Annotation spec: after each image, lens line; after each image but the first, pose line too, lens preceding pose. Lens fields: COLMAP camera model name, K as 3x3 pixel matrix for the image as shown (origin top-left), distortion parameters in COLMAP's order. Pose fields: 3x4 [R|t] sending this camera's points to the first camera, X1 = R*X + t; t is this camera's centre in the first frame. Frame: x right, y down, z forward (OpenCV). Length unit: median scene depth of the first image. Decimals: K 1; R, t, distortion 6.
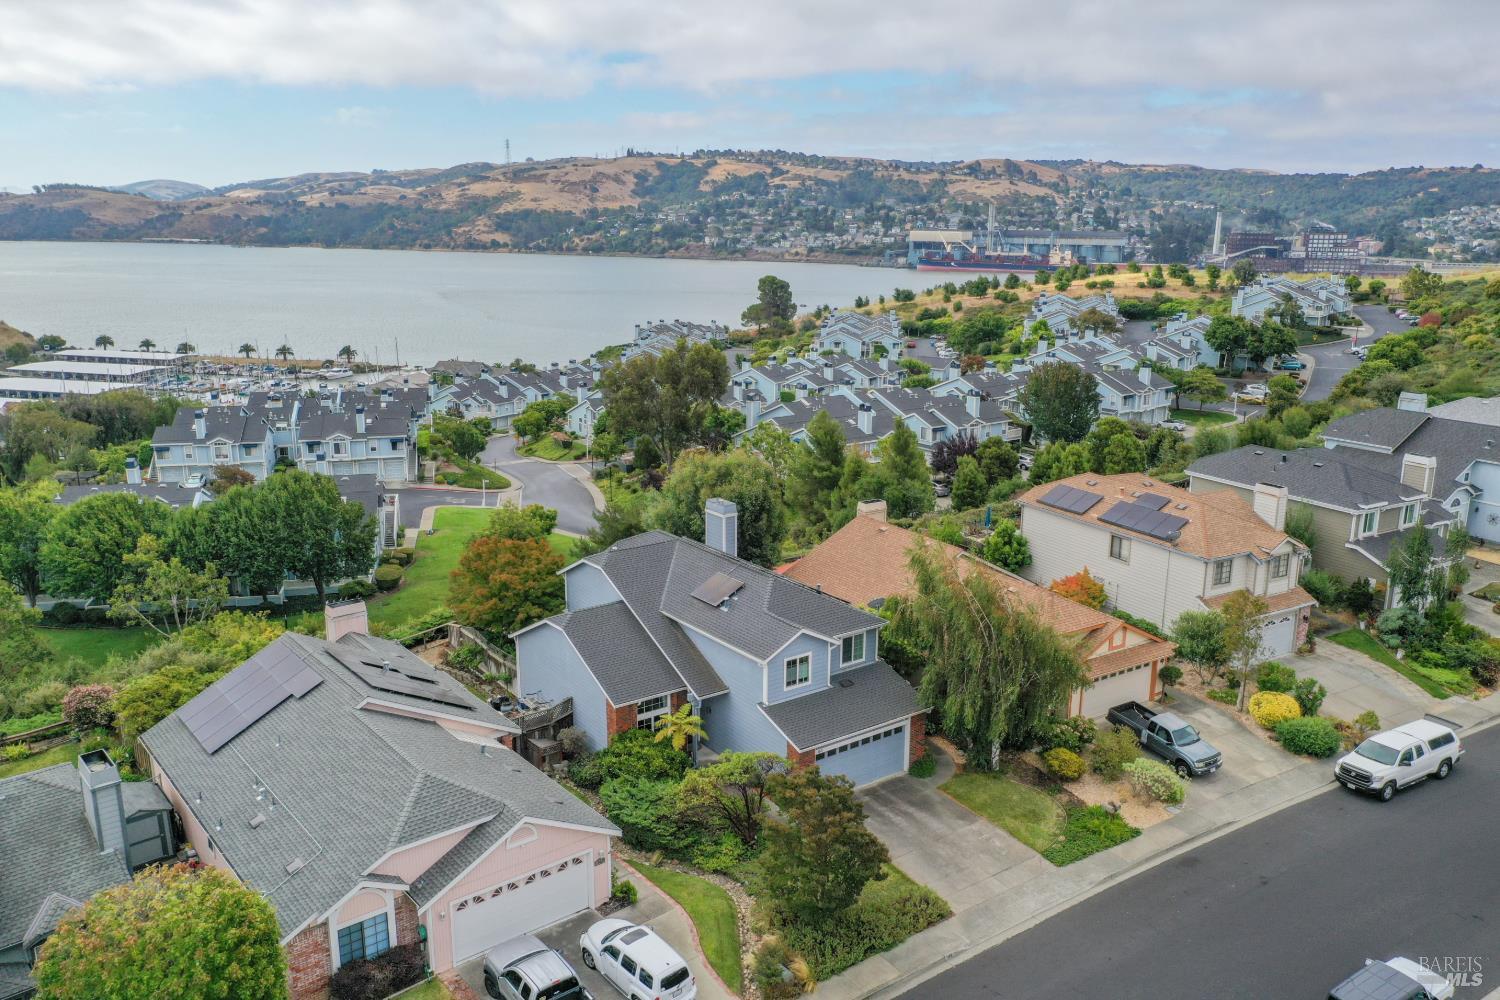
lens RADIAL K [[1178.7, 0, 750.0], [0, 1178.7, 500.0], [0, 0, 1]] dist [-0.011998, 0.003800]
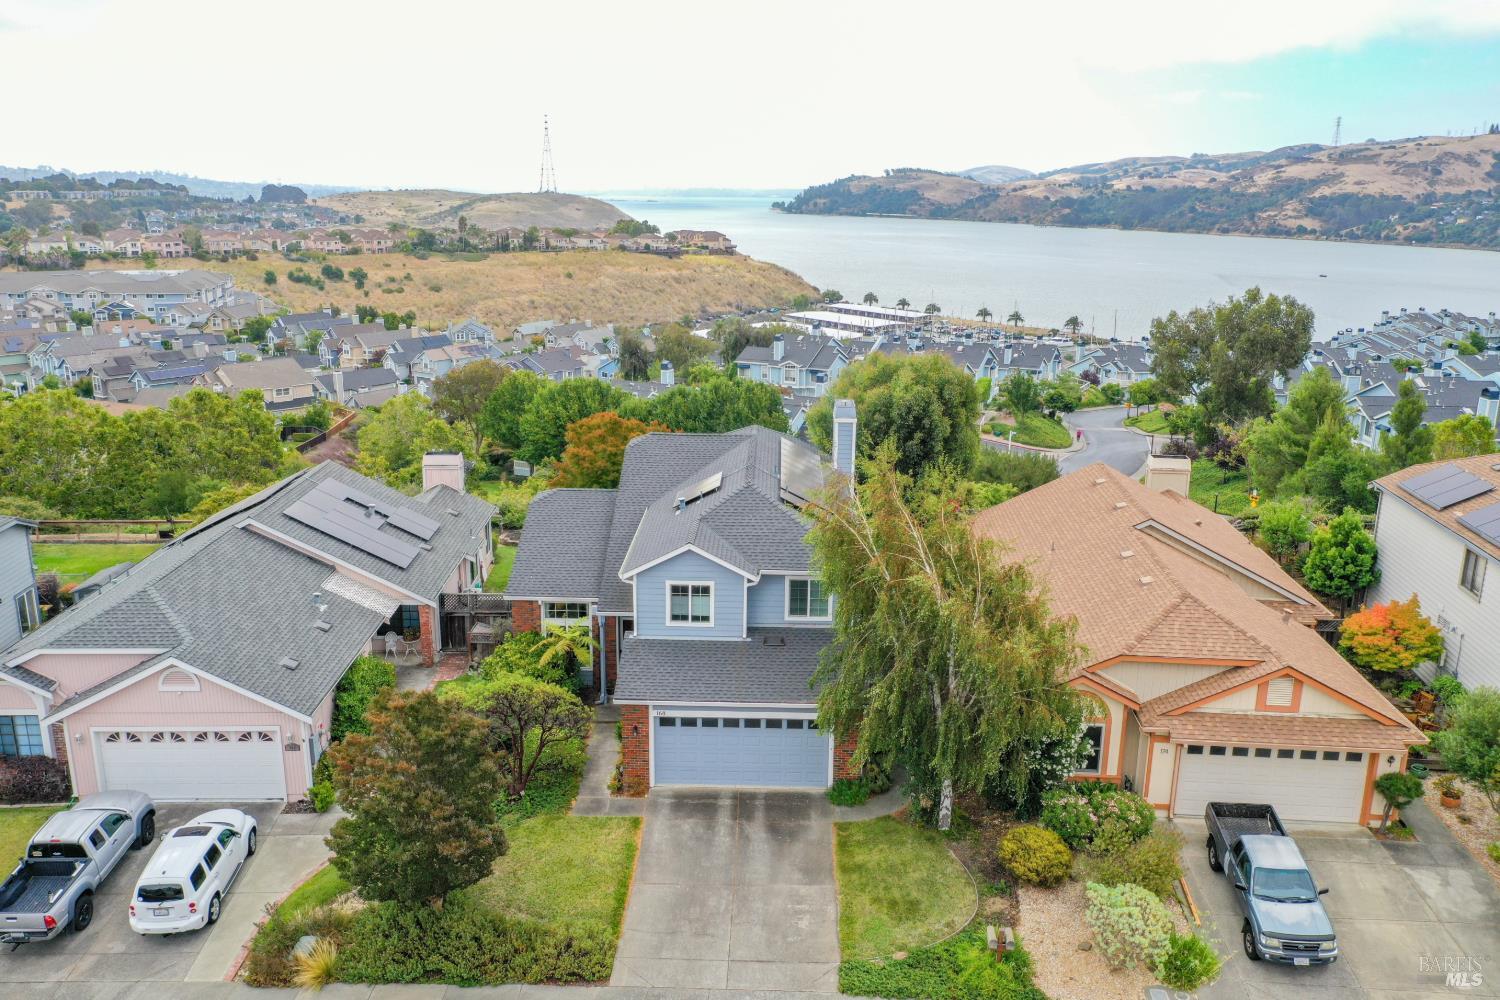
lens RADIAL K [[1178.7, 0, 750.0], [0, 1178.7, 500.0], [0, 0, 1]] dist [-0.011998, 0.003800]
pose [[0.795332, 0.158997, -0.584951, 0.138156], [-0.152462, 0.986436, 0.060830, 0.009547], [0.586688, 0.040803, 0.808785, 0.124604]]
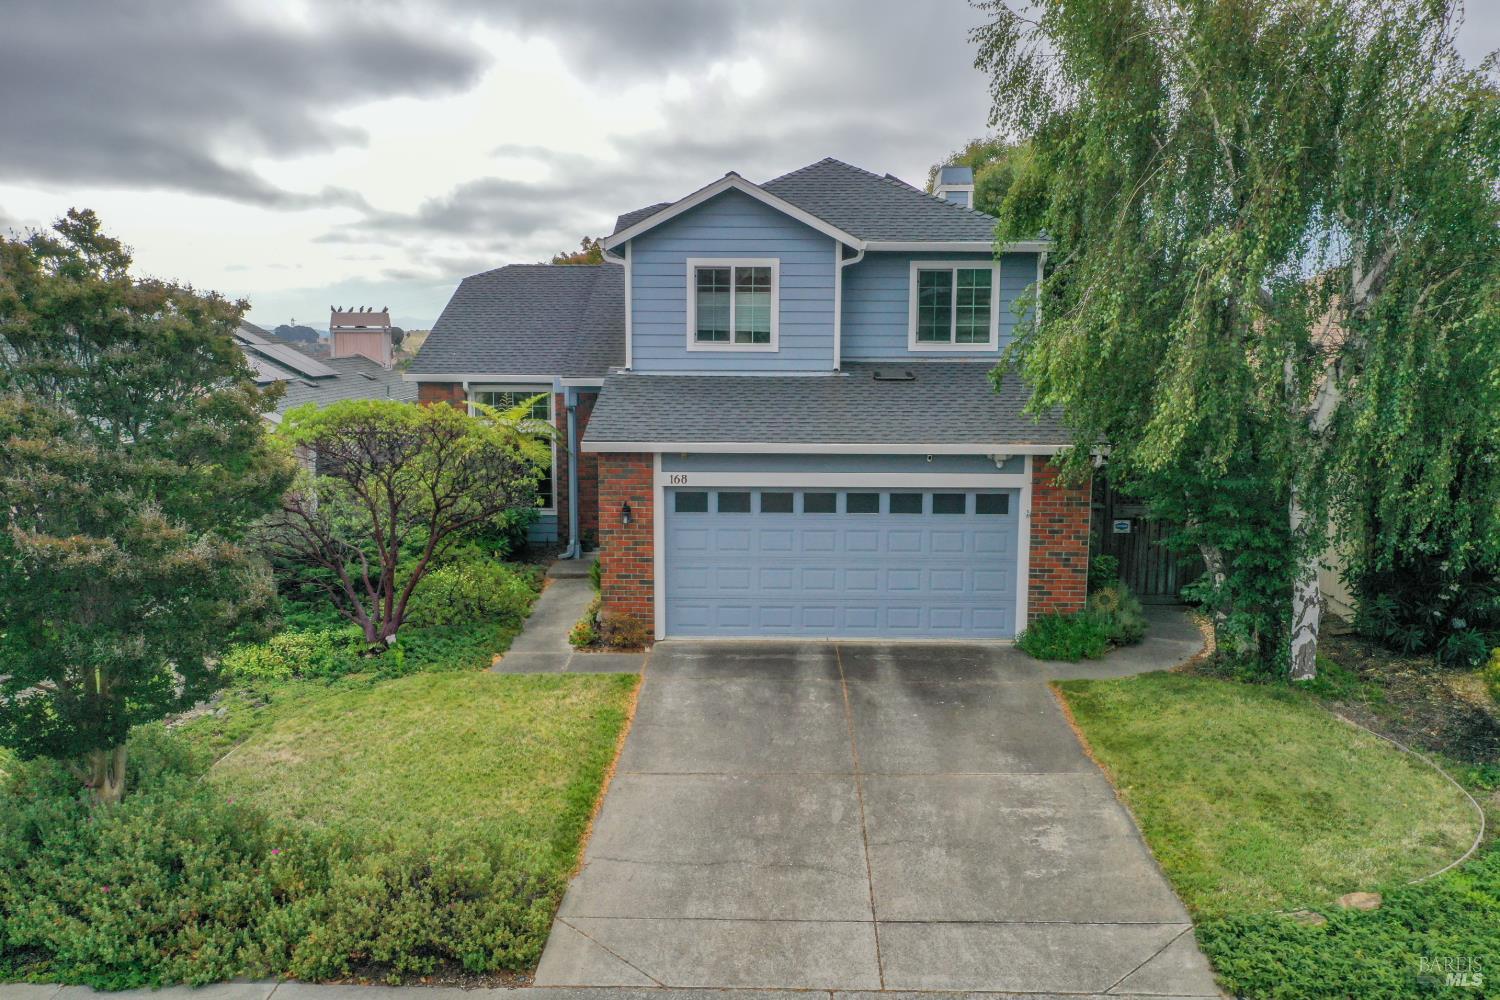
lens RADIAL K [[1178.7, 0, 750.0], [0, 1178.7, 500.0], [0, 0, 1]] dist [-0.011998, 0.003800]
pose [[0.792765, 0.082511, -0.603917, 0.080194], [-0.145698, 0.987725, -0.056309, 0.065384], [0.591858, 0.132629, 0.795056, 0.203232]]
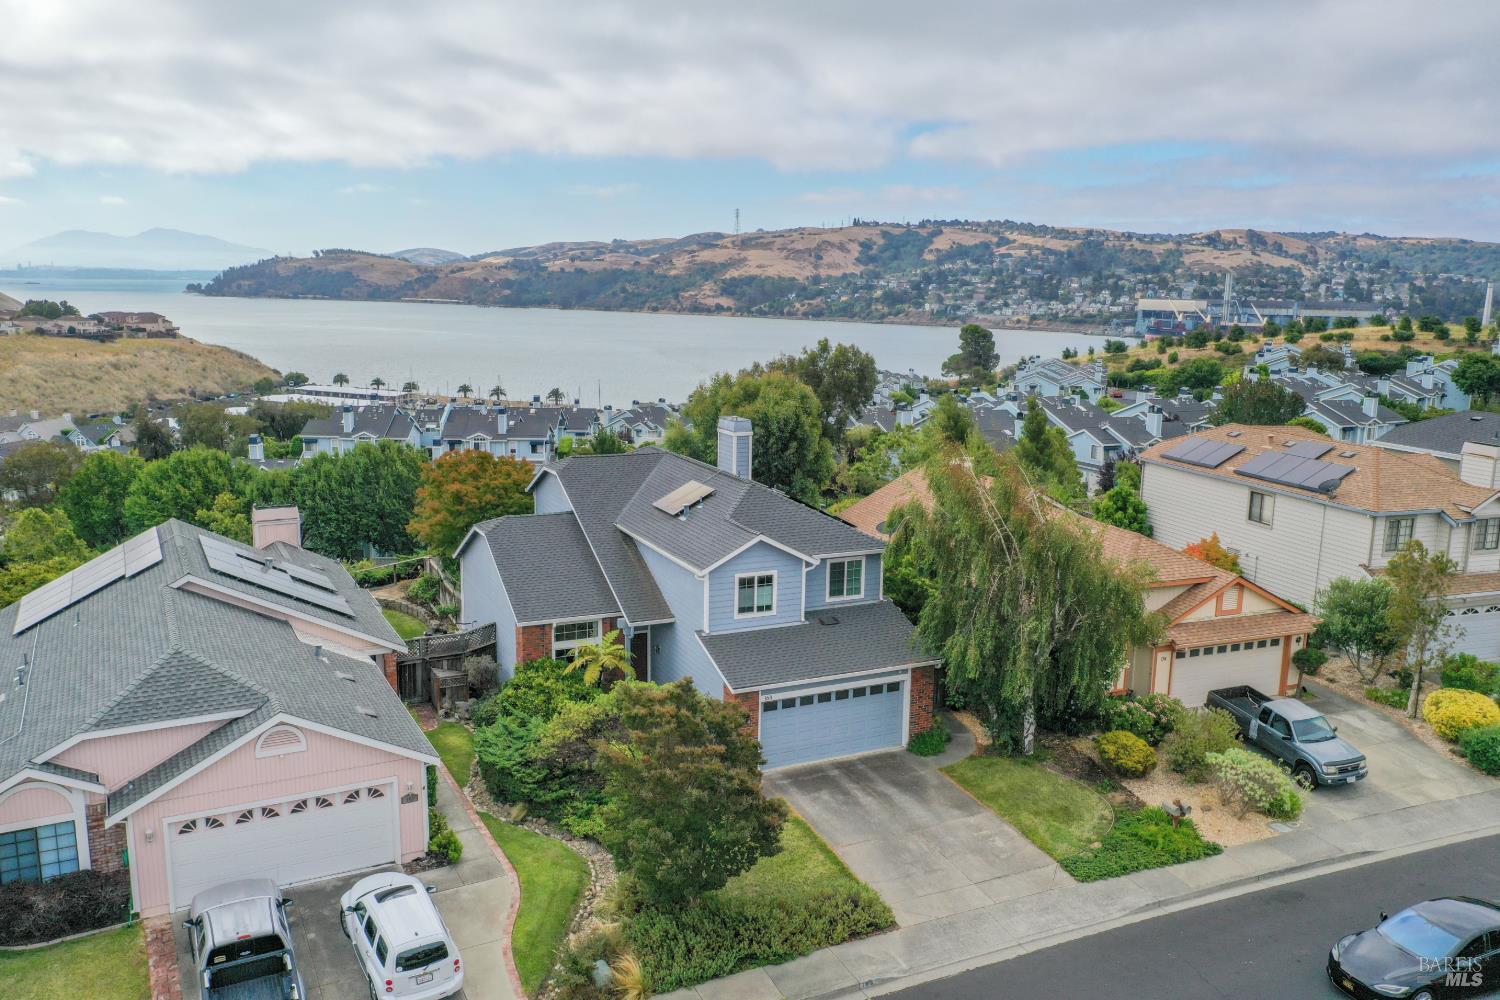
lens RADIAL K [[1178.7, 0, 750.0], [0, 1178.7, 500.0], [0, 0, 1]] dist [-0.011998, 0.003800]
pose [[0.982300, 0.045054, -0.181816, 0.048819], [-0.055634, 0.997016, -0.053511, 0.036091], [0.178863, 0.062679, 0.981876, 0.074686]]
